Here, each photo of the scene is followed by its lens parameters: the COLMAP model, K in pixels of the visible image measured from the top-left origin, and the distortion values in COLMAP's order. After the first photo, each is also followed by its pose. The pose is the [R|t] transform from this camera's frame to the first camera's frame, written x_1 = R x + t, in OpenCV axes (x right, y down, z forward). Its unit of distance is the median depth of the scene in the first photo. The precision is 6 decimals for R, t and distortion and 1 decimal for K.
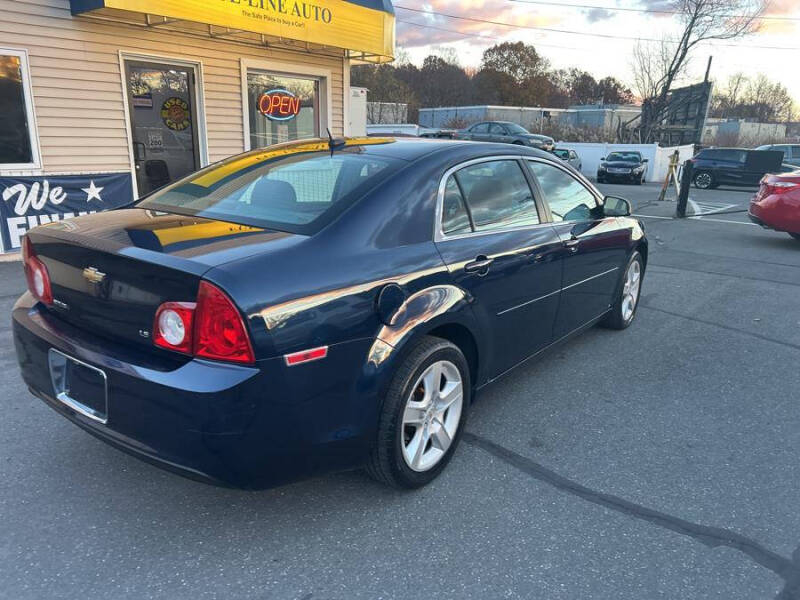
lens RADIAL K [[599.5, 0, 400.5], [0, 599.5, 307.3], [0, 0, 1]] dist [0.051658, -0.053460]
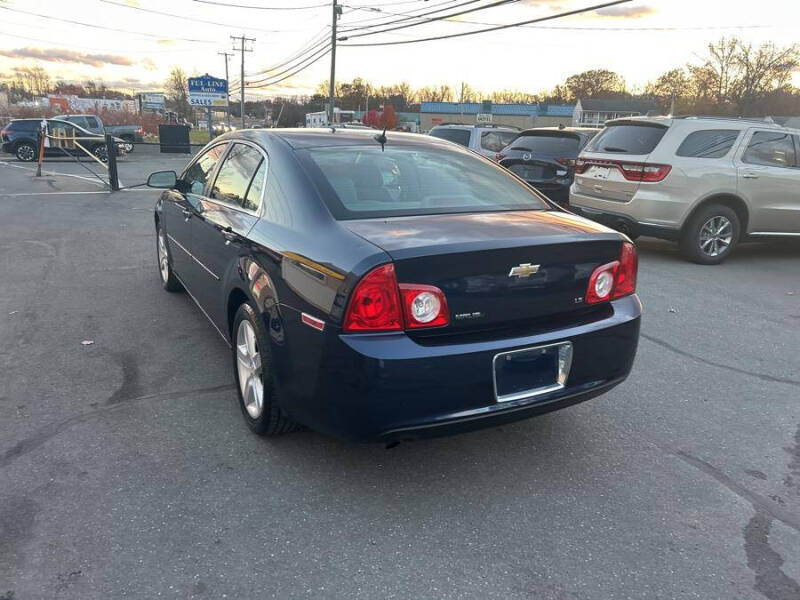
lens RADIAL K [[599.5, 0, 399.2], [0, 599.5, 297.1], [0, 0, 1]] dist [0.051658, -0.053460]
pose [[0.428538, -0.258965, 0.865617, -0.430165], [0.229167, 0.957870, 0.173111, -0.068206], [-0.873978, 0.124186, 0.469830, 0.189750]]
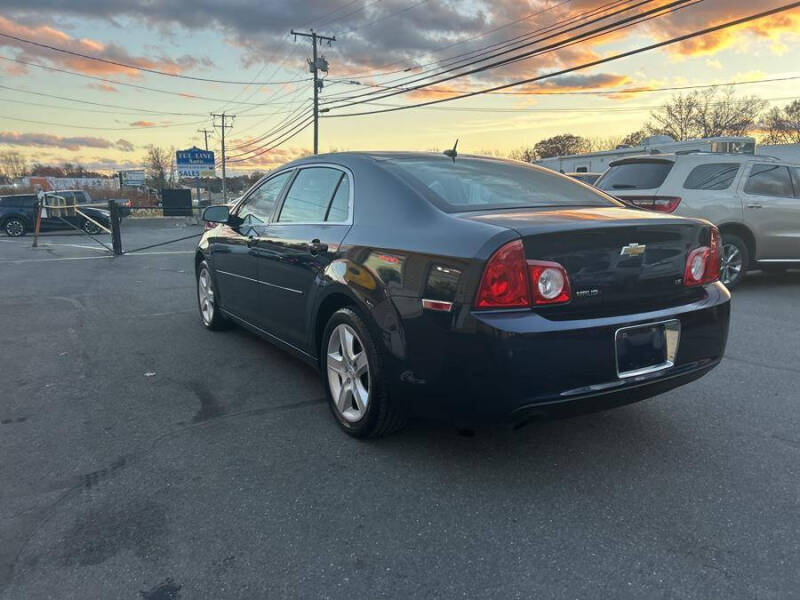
lens RADIAL K [[599.5, 0, 401.2], [0, 599.5, 308.1], [0, 0, 1]] dist [0.051658, -0.053460]
pose [[0.387773, -0.197317, 0.900388, -0.474637], [0.268295, 0.958686, 0.094545, -0.047807], [-0.881845, 0.204908, 0.424691, 0.253348]]
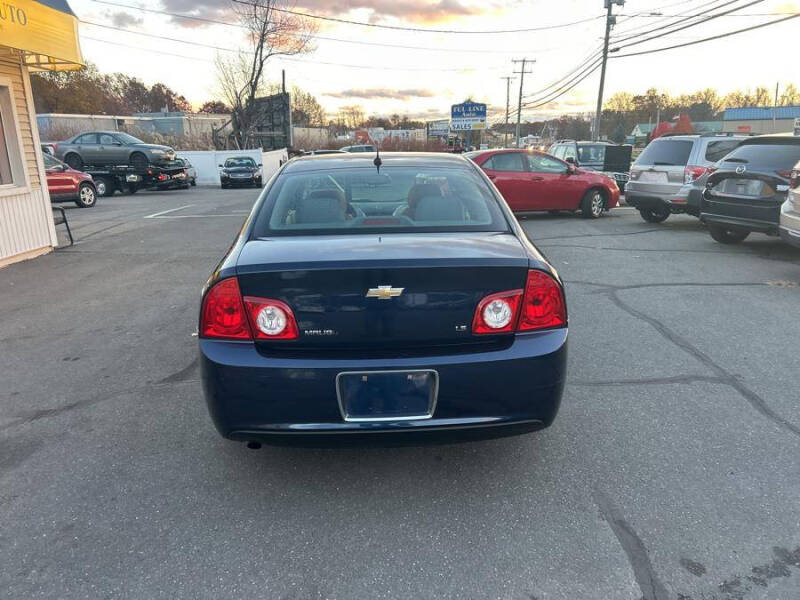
lens RADIAL K [[599.5, 0, 398.0], [0, 599.5, 307.4], [0, 0, 1]] dist [0.051658, -0.053460]
pose [[0.779062, -0.202371, 0.593387, -0.311834], [0.208257, 0.976261, 0.059526, -0.023681], [-0.591347, 0.077203, 0.802713, 0.033013]]
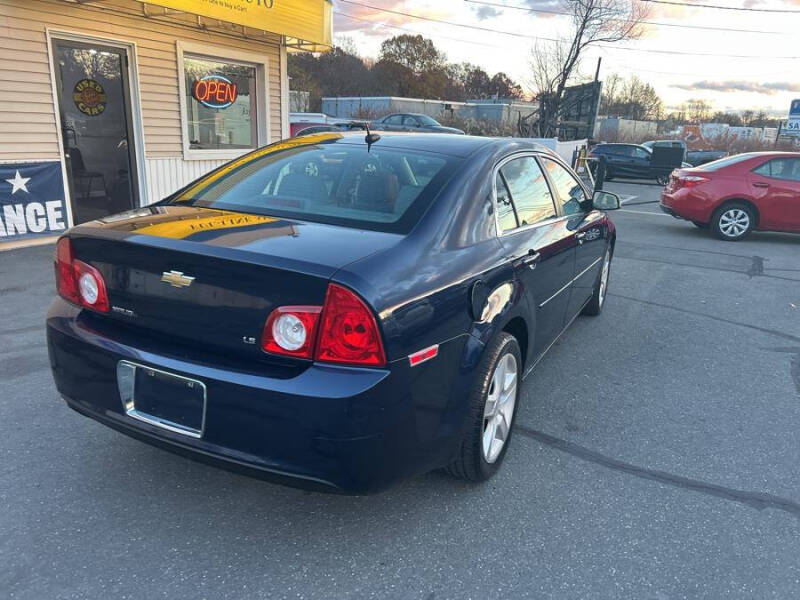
lens RADIAL K [[599.5, 0, 411.8], [0, 599.5, 300.9], [0, 0, 1]] dist [0.051658, -0.053460]
pose [[0.983530, -0.031274, 0.178019, -0.087641], [0.030264, 0.999507, 0.008388, -0.004697], [-0.178193, -0.002862, 0.983991, 0.006066]]
